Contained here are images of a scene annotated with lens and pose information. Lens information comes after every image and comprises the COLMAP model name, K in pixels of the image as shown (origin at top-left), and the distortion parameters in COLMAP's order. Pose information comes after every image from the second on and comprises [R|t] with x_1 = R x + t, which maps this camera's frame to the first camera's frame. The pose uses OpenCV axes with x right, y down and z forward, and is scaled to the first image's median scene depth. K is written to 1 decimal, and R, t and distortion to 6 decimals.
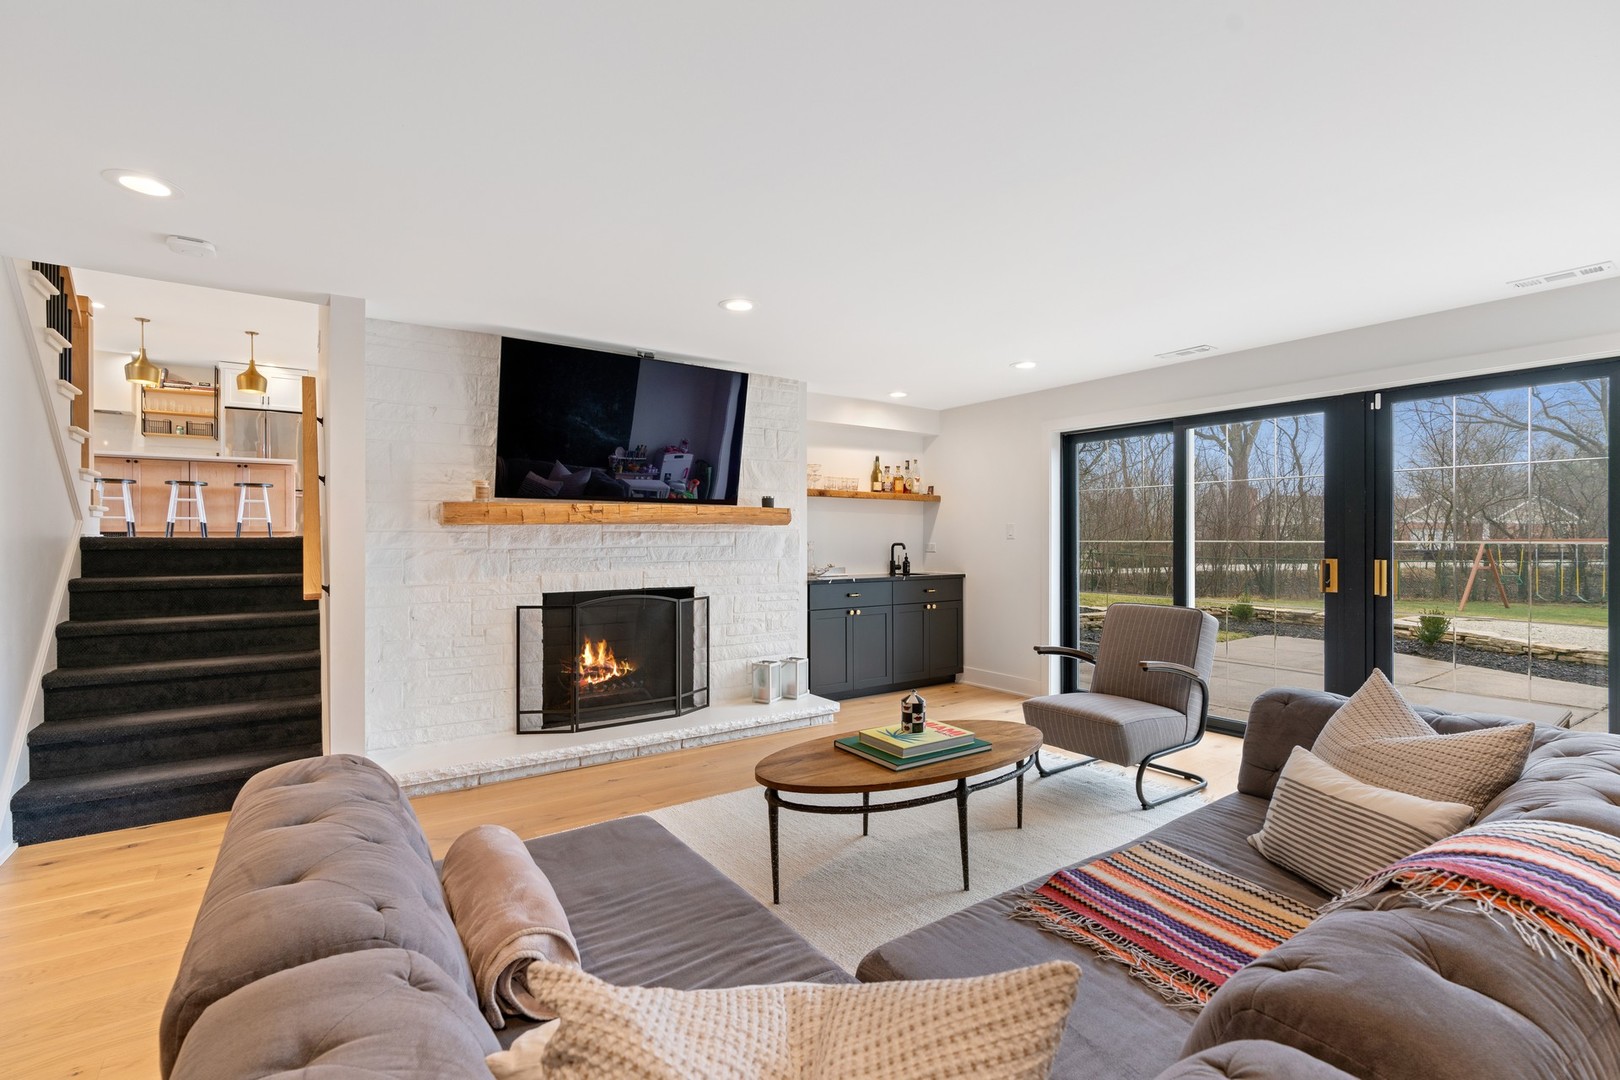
lens RADIAL K [[722.1, 0, 816.7], [0, 722.1, 538.6], [0, 0, 1]] dist [0.000105, 0.000354]
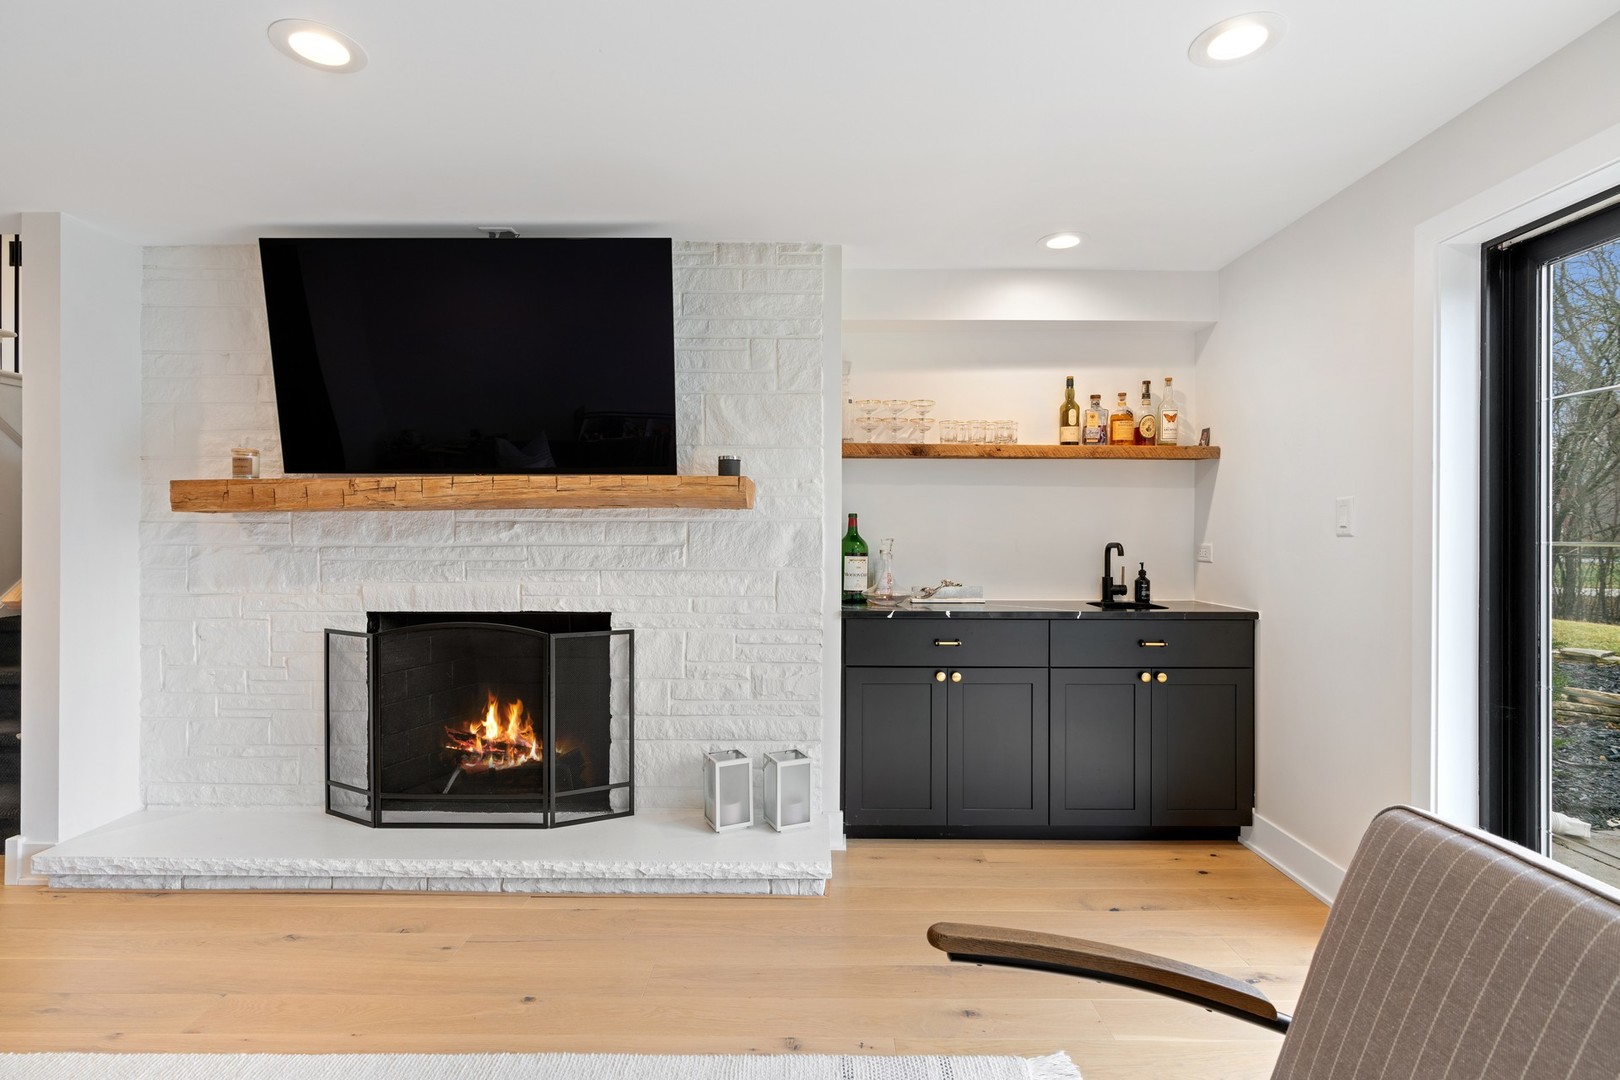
lens RADIAL K [[777.4, 0, 807.7], [0, 777.4, 533.8], [0, 0, 1]] dist [-0.003087, -0.000911]
pose [[0.813586, 0.003444, -0.581435, 0.337899], [-0.003371, 0.999994, 0.001206, -0.000333], [0.581435, 0.000979, 0.813592, 0.564361]]
